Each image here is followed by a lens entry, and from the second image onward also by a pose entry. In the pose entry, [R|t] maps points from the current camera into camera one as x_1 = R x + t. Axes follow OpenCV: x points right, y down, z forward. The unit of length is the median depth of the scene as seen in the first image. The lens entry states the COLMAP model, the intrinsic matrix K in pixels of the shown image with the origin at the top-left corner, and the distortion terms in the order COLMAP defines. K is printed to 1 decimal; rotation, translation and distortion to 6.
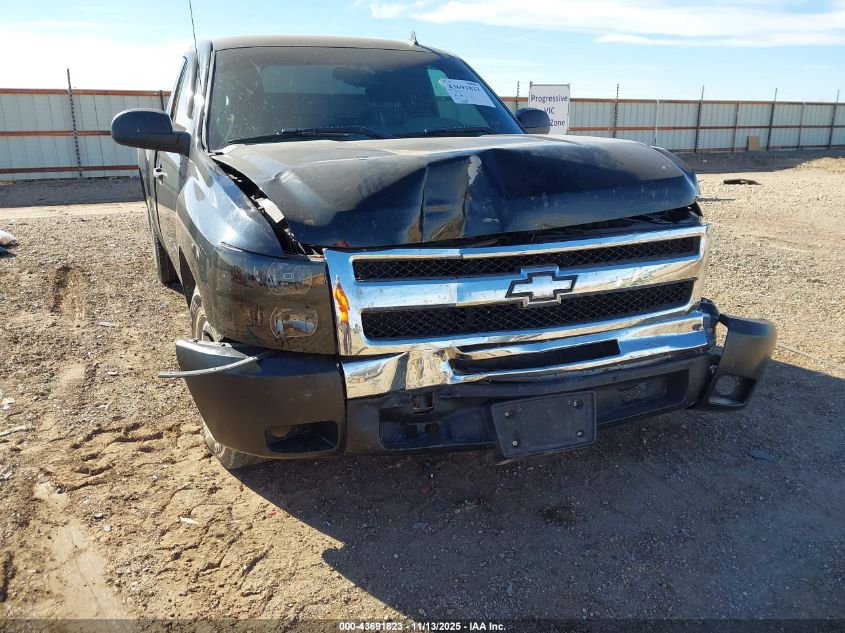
lens RADIAL K [[598.8, 0, 422.5], [0, 598.8, 316.5], [0, 0, 1]] dist [0.002352, -0.000476]
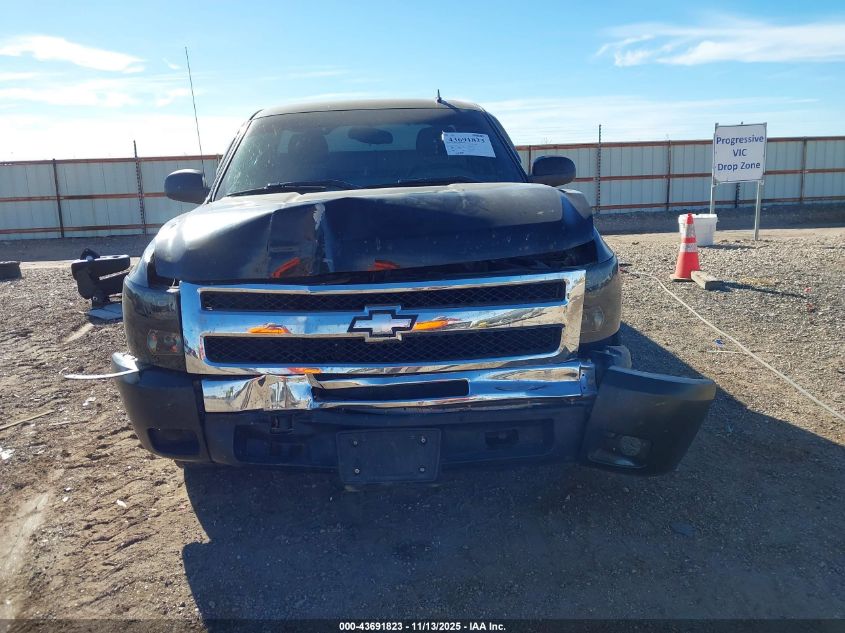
lens RADIAL K [[598.8, 0, 422.5], [0, 598.8, 316.5], [0, 0, 1]] dist [0.002352, -0.000476]
pose [[0.946610, 0.044664, -0.319271, 0.591114], [-0.069321, 0.995390, -0.066282, 0.002792], [0.314839, 0.084876, 0.945343, 0.013850]]
